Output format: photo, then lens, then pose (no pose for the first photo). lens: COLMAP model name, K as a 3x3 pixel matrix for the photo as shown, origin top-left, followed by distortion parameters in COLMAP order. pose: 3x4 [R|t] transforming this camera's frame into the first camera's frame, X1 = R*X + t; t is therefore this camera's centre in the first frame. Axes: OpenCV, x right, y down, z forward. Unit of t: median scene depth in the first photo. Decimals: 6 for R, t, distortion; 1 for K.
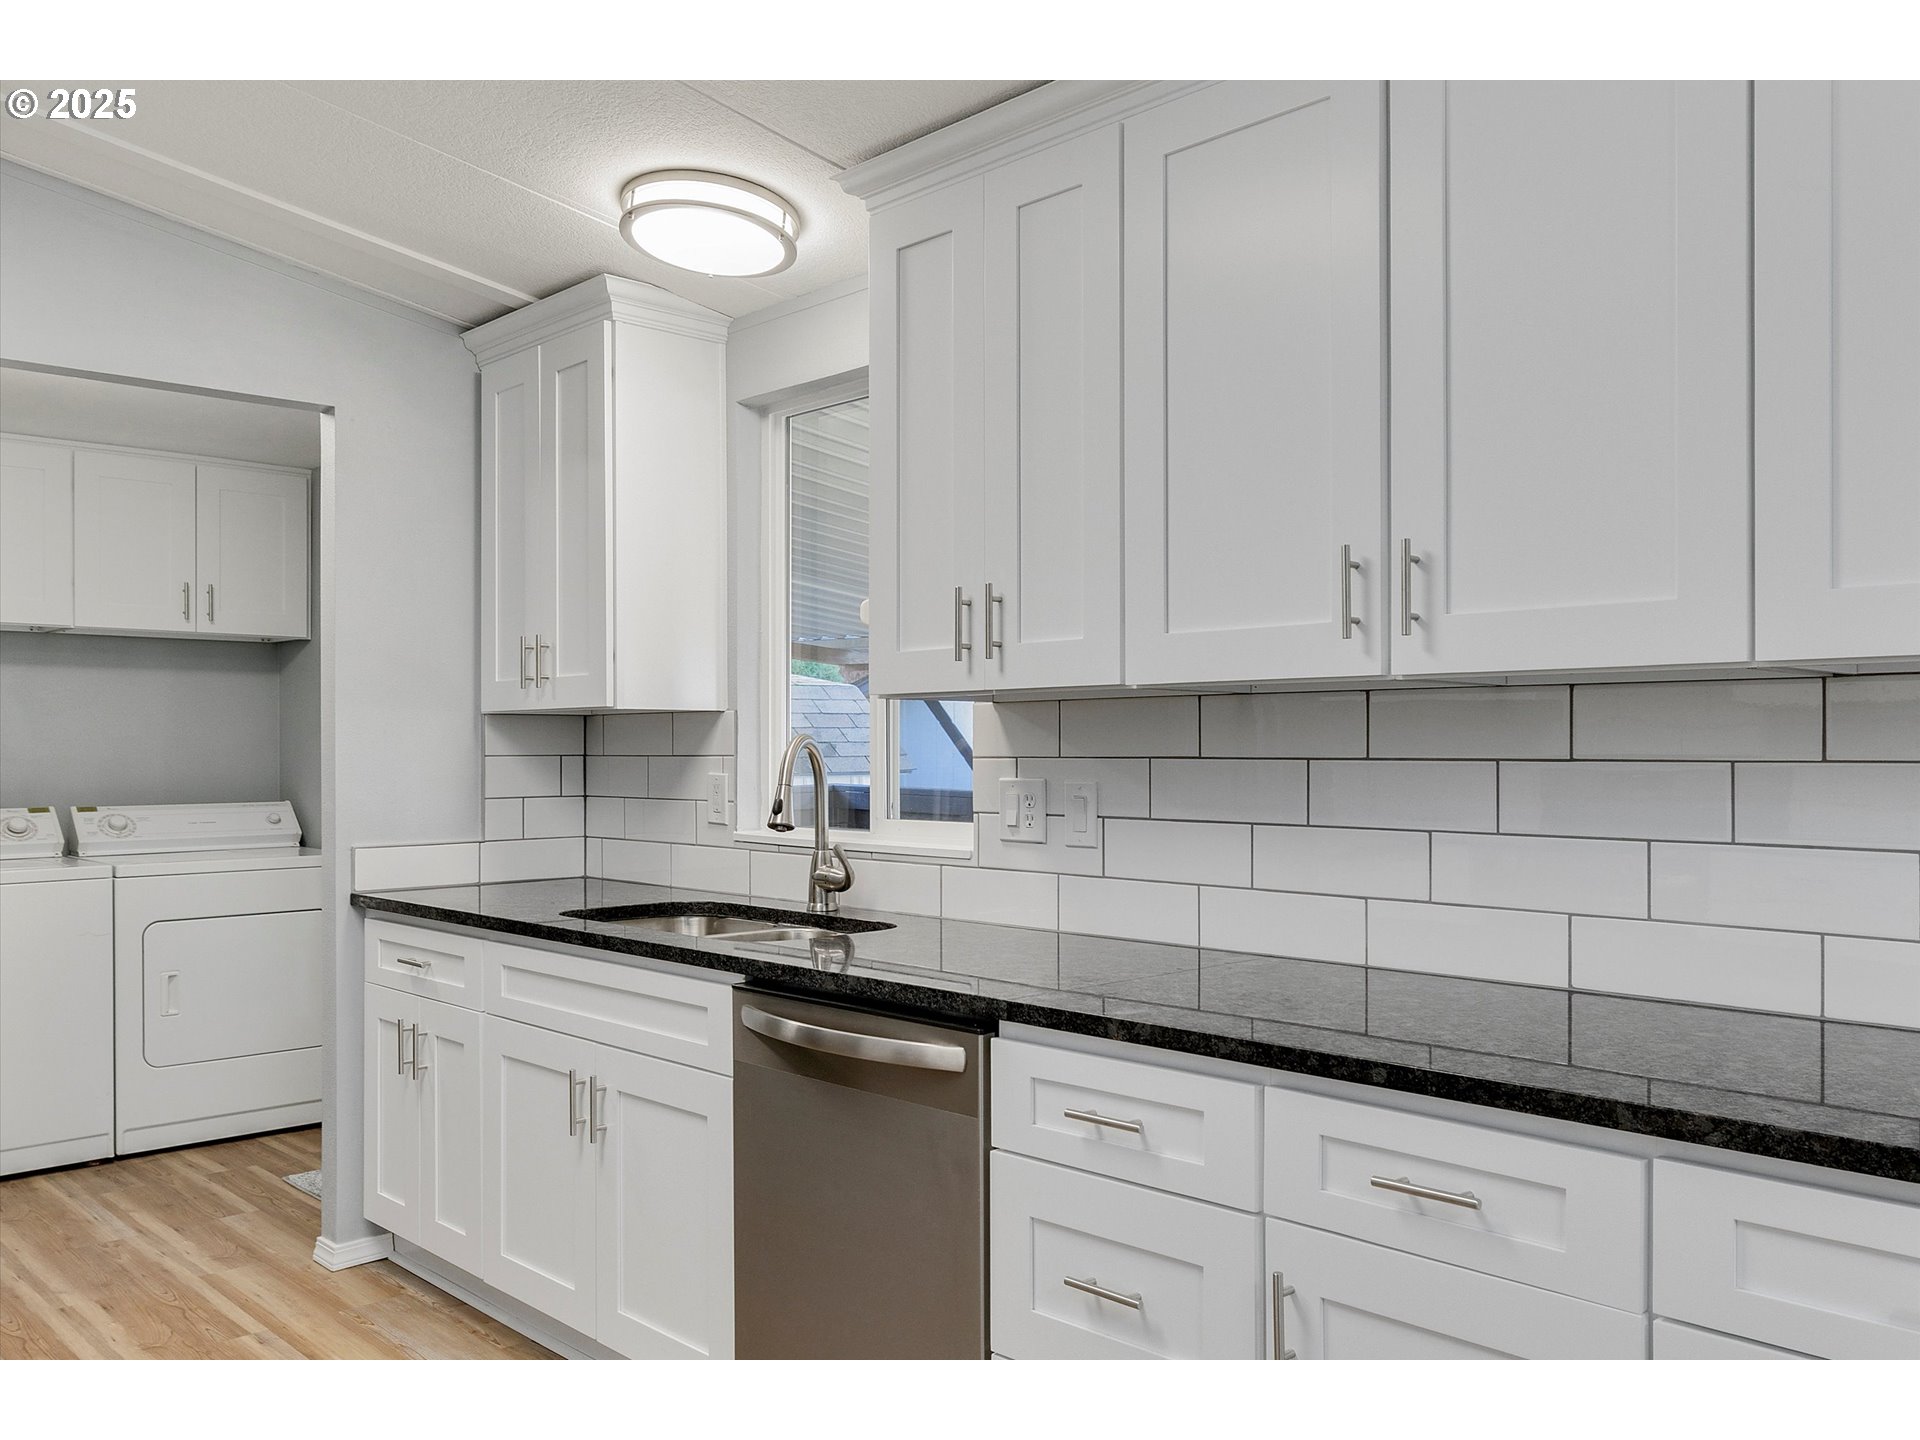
lens RADIAL K [[1529.2, 0, 956.4], [0, 1529.2, 746.9], [0, 0, 1]] dist [-0.007630, -0.001928]
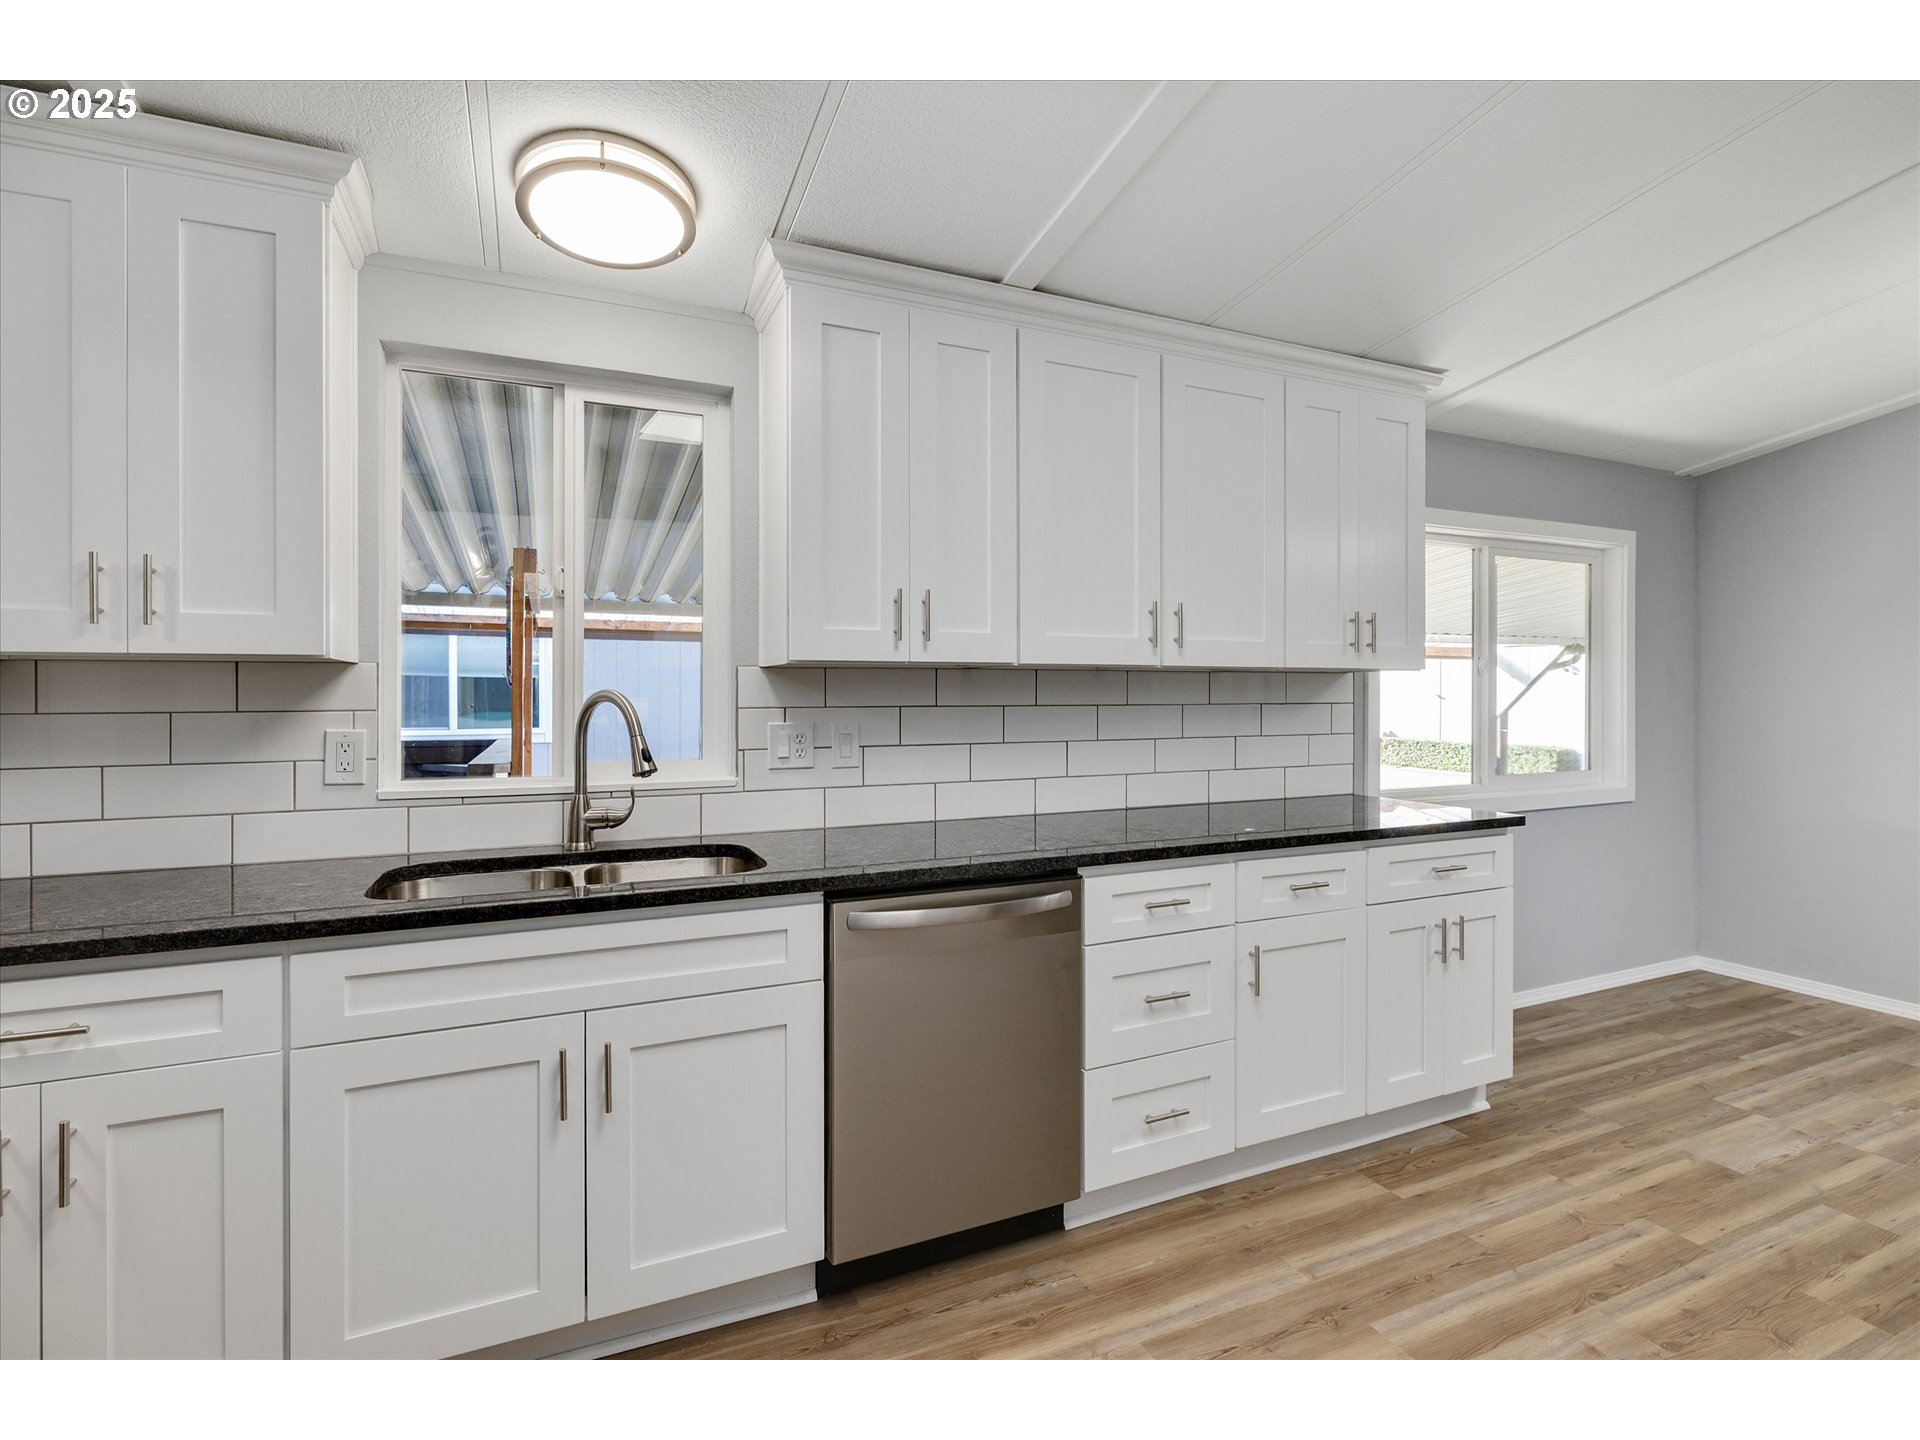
lens RADIAL K [[908.9, 0, 959.8], [0, 908.9, 692.3], [0, 0, 1]] dist [-0.001124, -0.000018]
pose [[0.338639, 0.000690, 0.940916, -0.586178], [-0.000517, 1.000000, -0.000547, -0.005794], [-0.940916, -0.000301, 0.338639, 0.496278]]
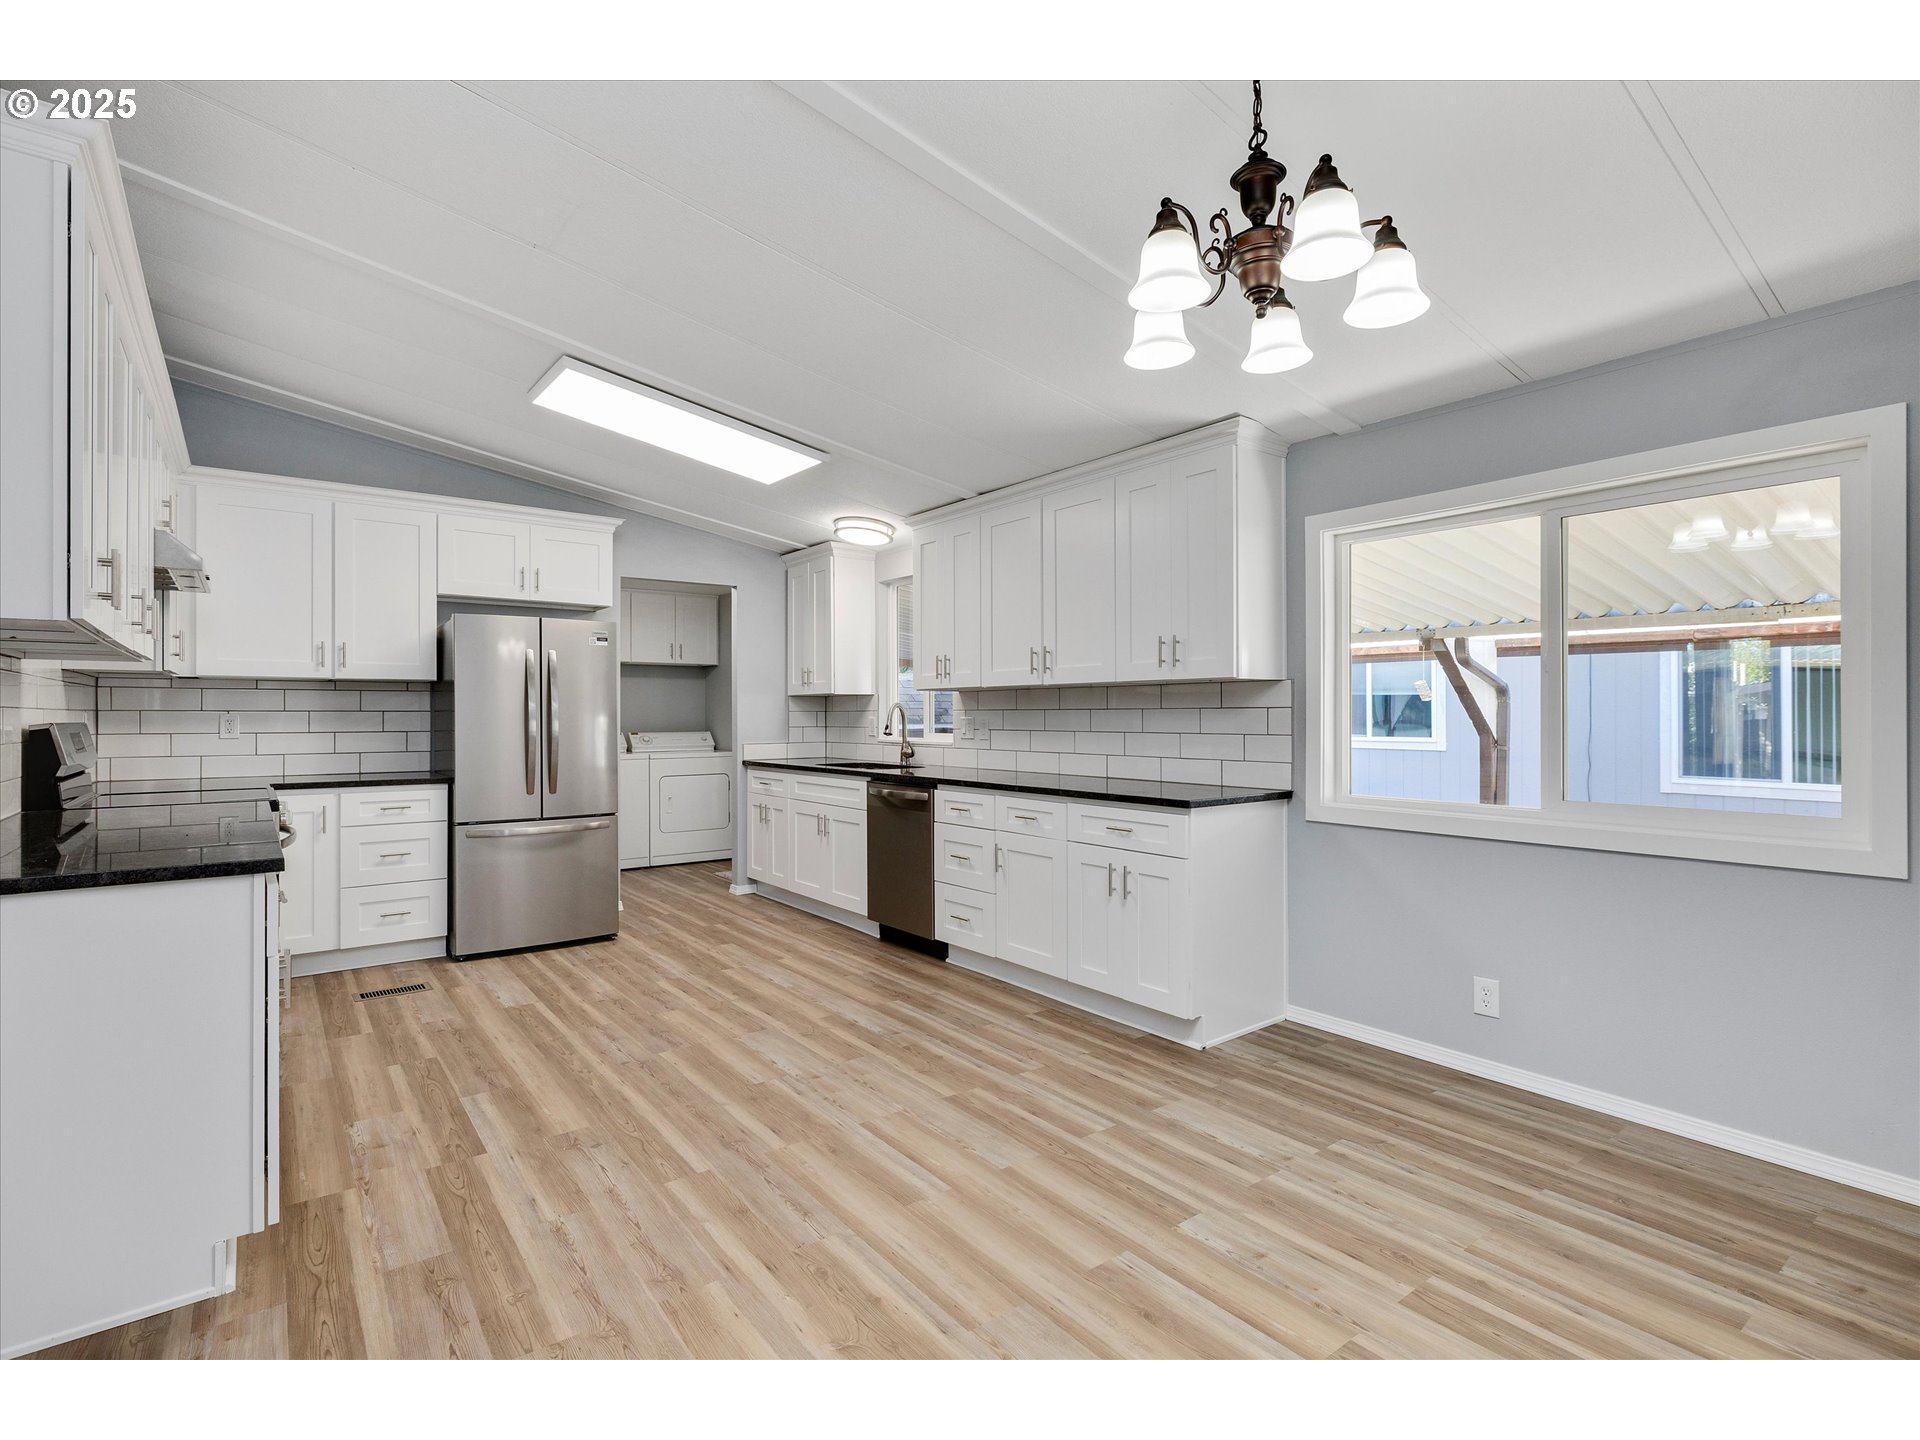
lens RADIAL K [[912.8, 0, 950.0], [0, 912.8, 710.1], [0, 0, 1]] dist [-0.001334, -0.000079]
pose [[0.993078, -0.001363, -0.117447, 0.187287], [0.000910, 0.999992, -0.003911, 0.011737], [0.117452, 0.003778, 0.993071, -0.651726]]
